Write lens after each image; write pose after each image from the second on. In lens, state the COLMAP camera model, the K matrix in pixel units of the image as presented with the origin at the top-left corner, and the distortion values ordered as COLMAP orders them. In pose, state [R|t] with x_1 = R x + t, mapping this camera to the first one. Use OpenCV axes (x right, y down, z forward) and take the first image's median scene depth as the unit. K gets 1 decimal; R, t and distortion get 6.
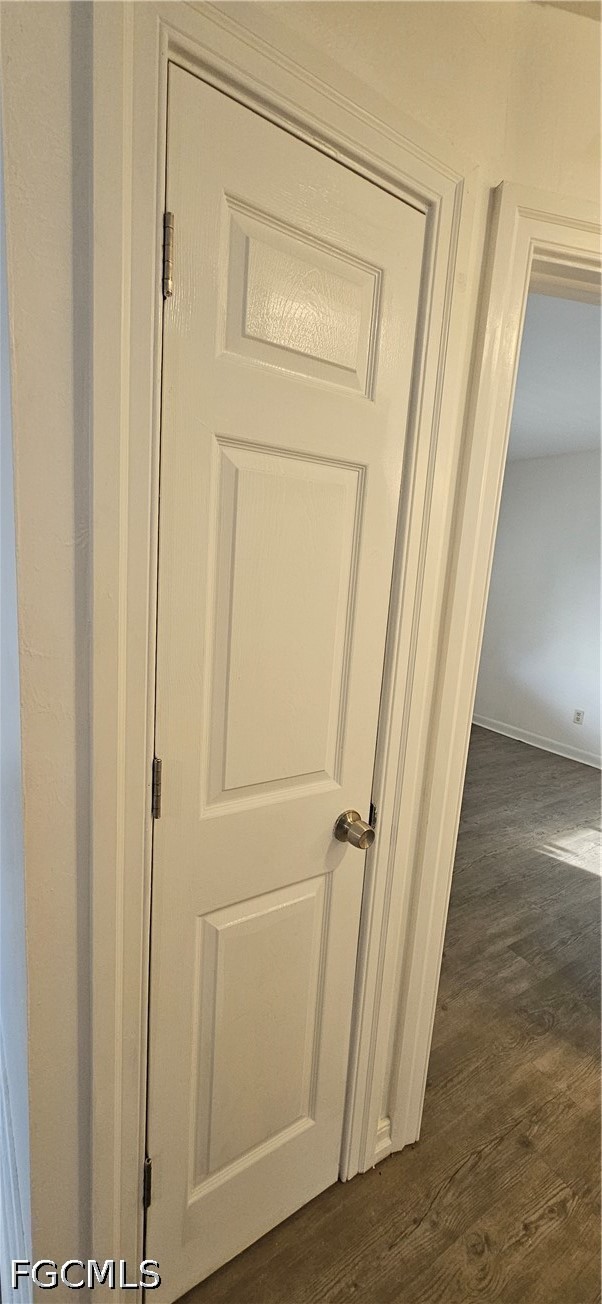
lens RADIAL K [[531.0, 0, 301.0], [0, 531.0, 652.0], [0, 0, 1]] dist [-0.000248, -0.000053]
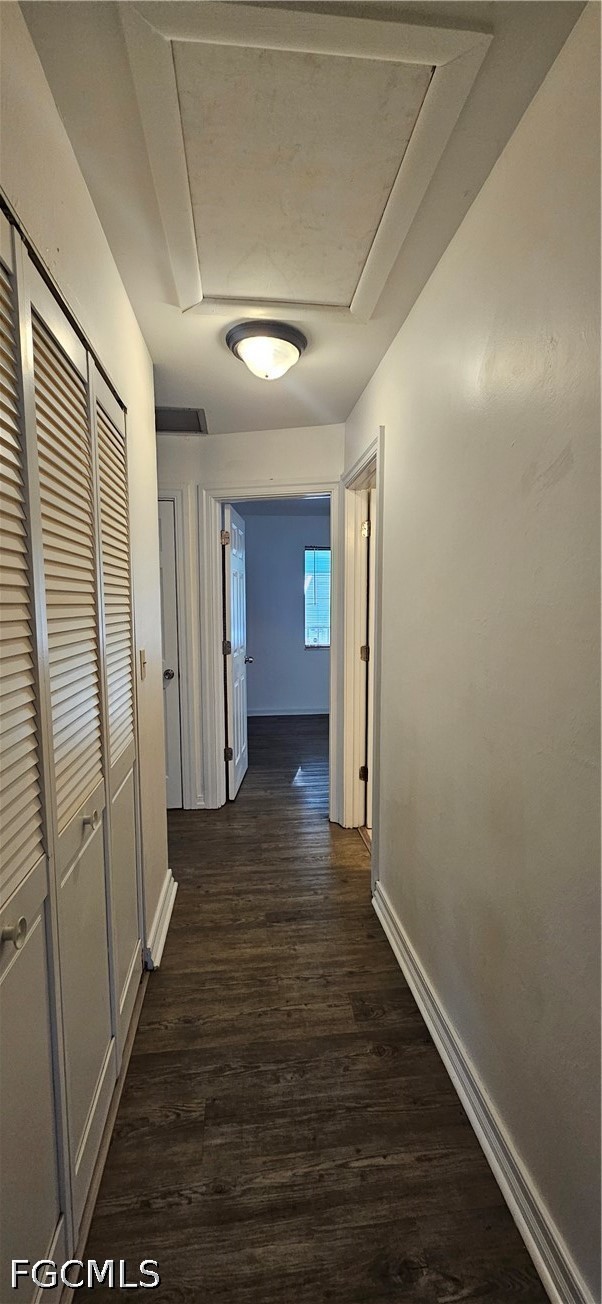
lens RADIAL K [[531.0, 0, 301.0], [0, 531.0, 652.0], [0, 0, 1]] dist [-0.000248, -0.000053]
pose [[0.892652, -0.026327, -0.449977, 1.891166], [-0.014373, 0.996123, -0.086793, 0.382119], [0.450517, 0.083944, 0.888813, -1.291338]]
